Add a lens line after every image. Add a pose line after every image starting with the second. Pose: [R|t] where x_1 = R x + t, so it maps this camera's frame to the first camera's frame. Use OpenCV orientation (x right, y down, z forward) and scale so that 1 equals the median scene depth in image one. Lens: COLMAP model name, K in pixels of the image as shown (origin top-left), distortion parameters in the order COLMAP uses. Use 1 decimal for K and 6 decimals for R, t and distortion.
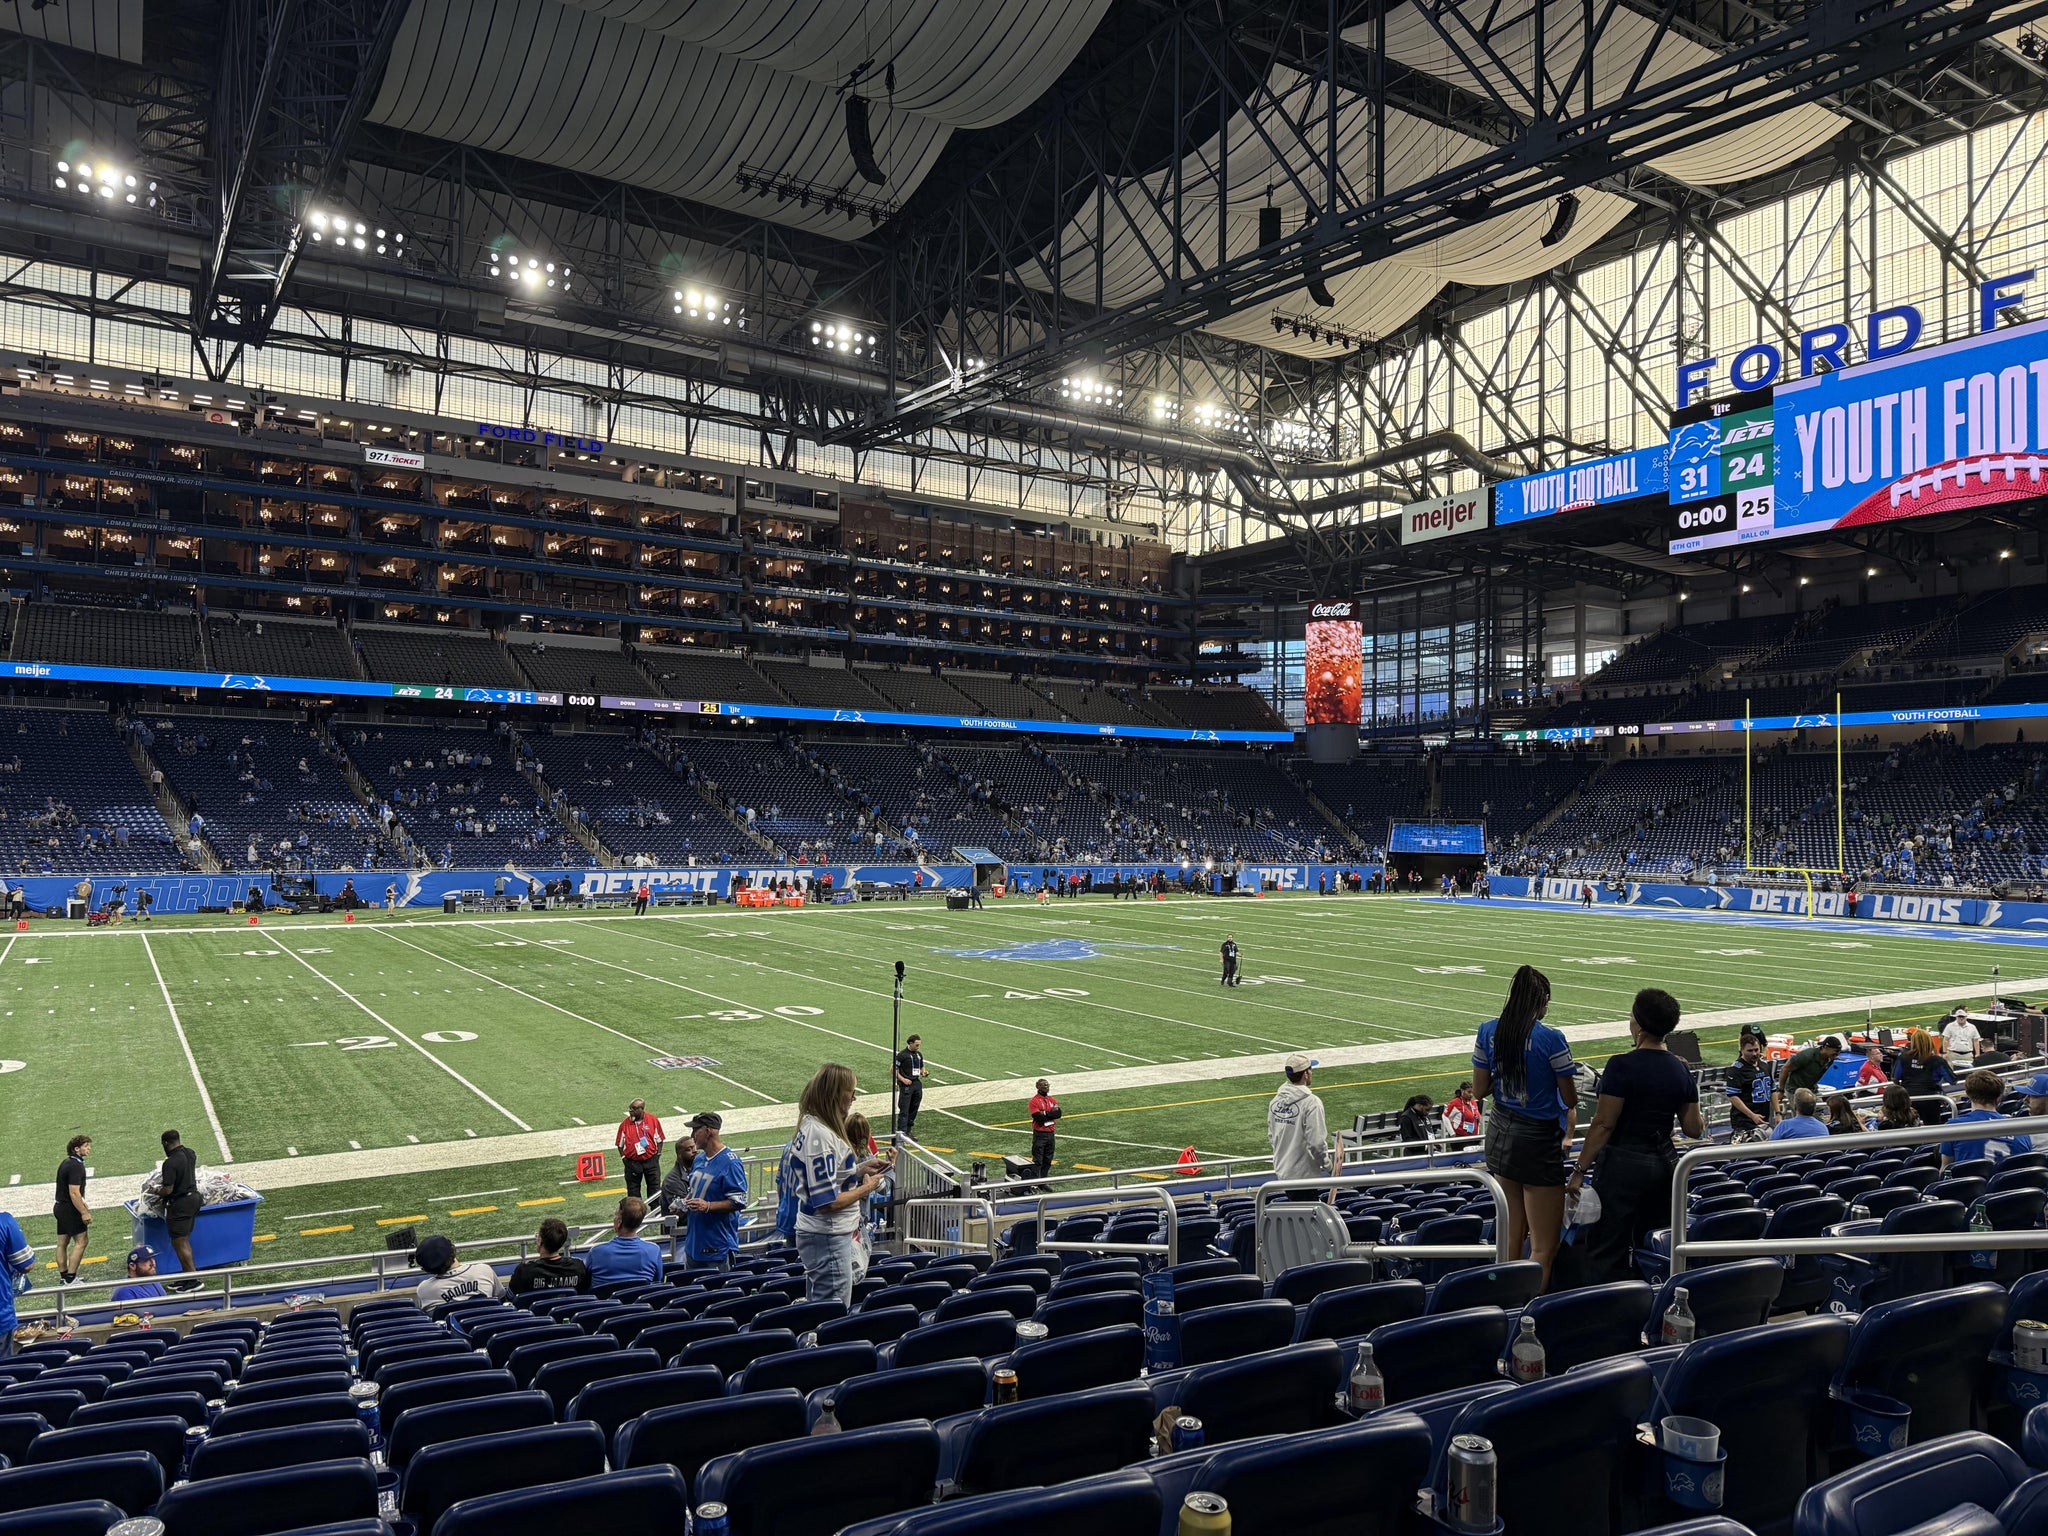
lens RADIAL K [[1424.1, 0, 1007.8], [0, 1424.1, 779.2], [0, 0, 1]] dist [0.129256, -0.217912]
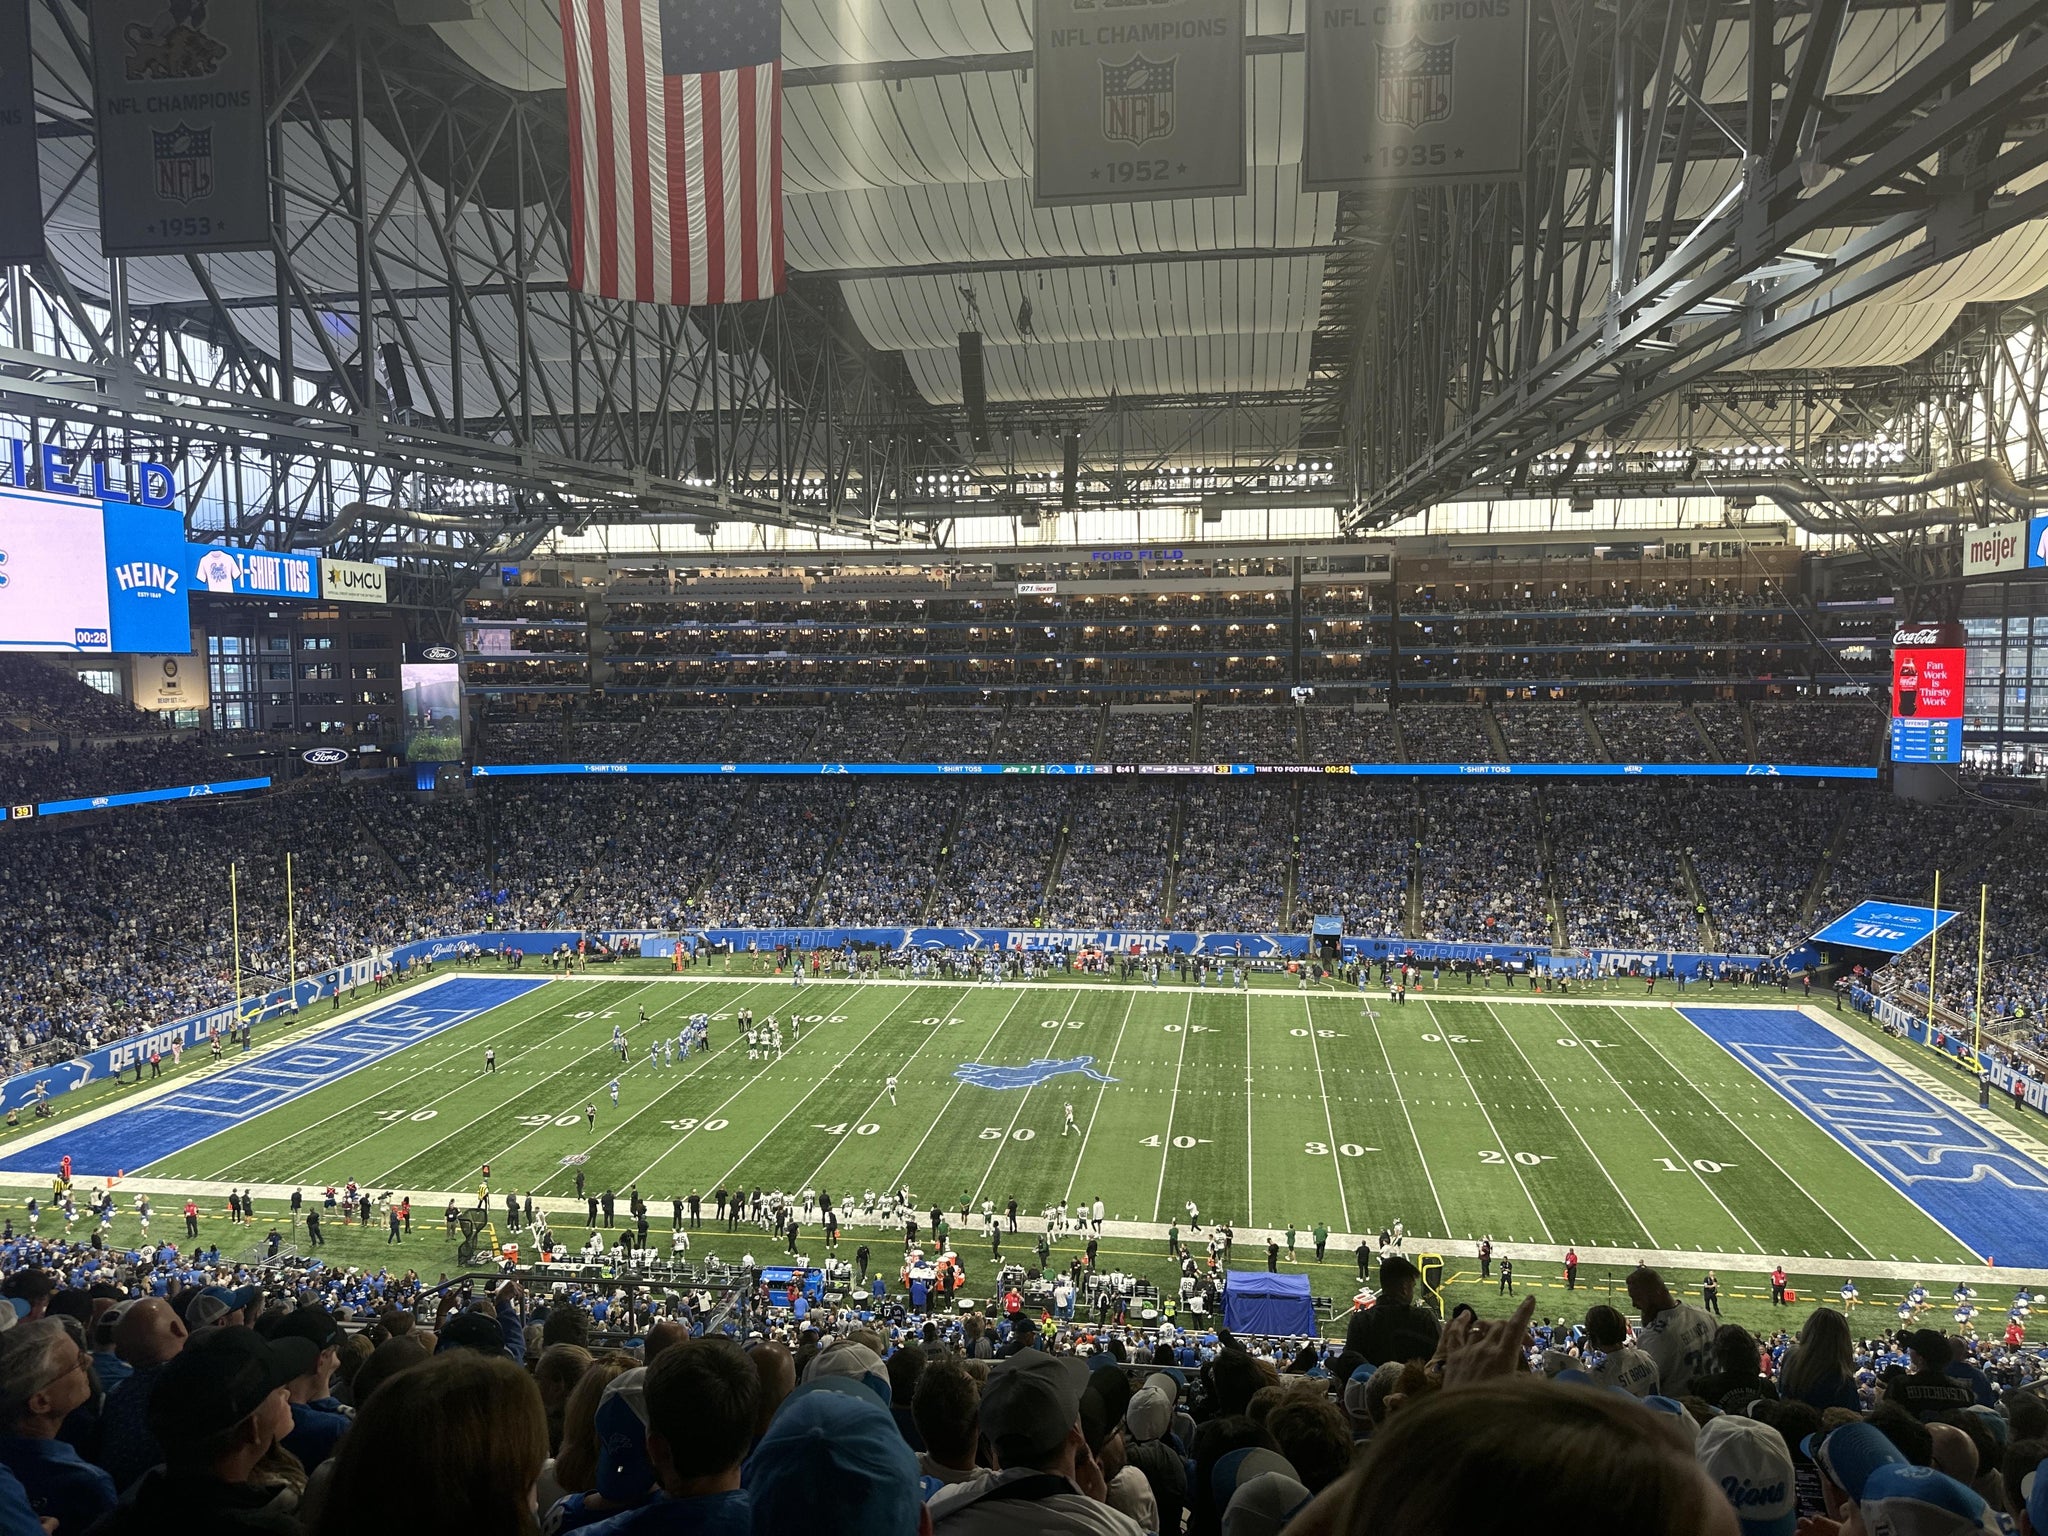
lens RADIAL K [[1424.1, 0, 1007.8], [0, 1424.1, 779.2], [0, 0, 1]] dist [0.129256, -0.217912]
pose [[-0.752798, -0.054358, 0.656003, -0.470389], [-0.016521, 0.997831, 0.063723, -0.148143], [-0.658044, 0.037133, -0.752064, 1.078191]]
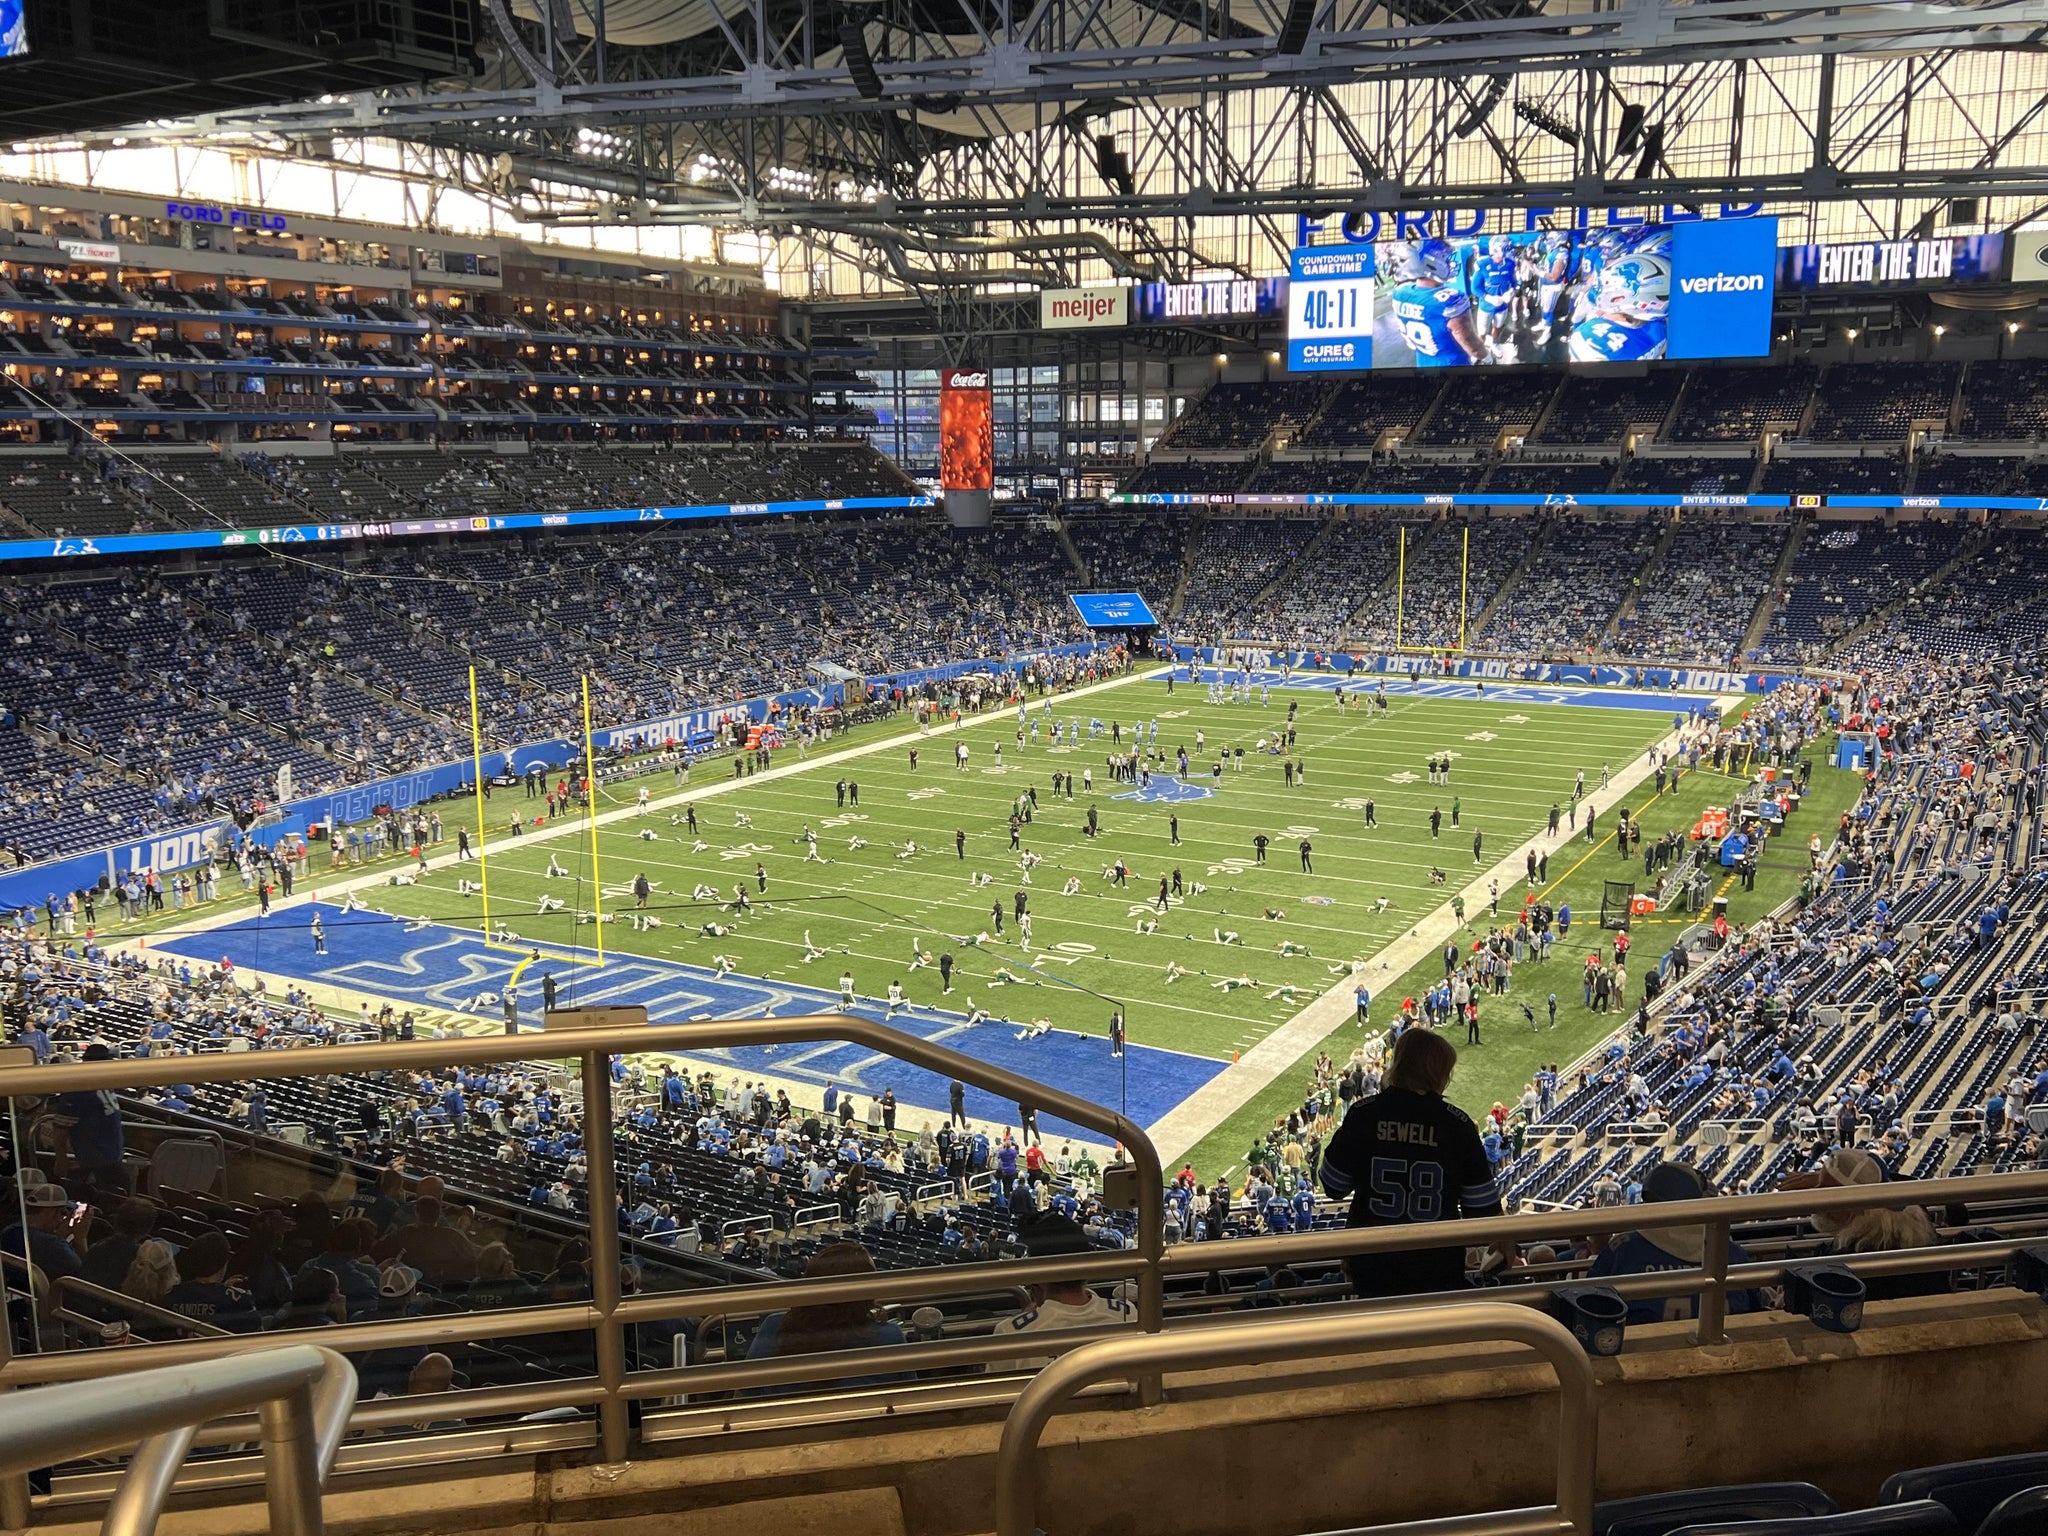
lens RADIAL K [[1800.3, 0, 1038.0], [0, 1800.3, 768.2], [0, 0, 1]] dist [0.080137, -0.164258]
pose [[0.880025, -0.104436, 0.463303, -0.479109], [0.006460, 0.978065, 0.208202, -0.146649], [-0.474884, -0.180230, 0.861395, -0.285357]]
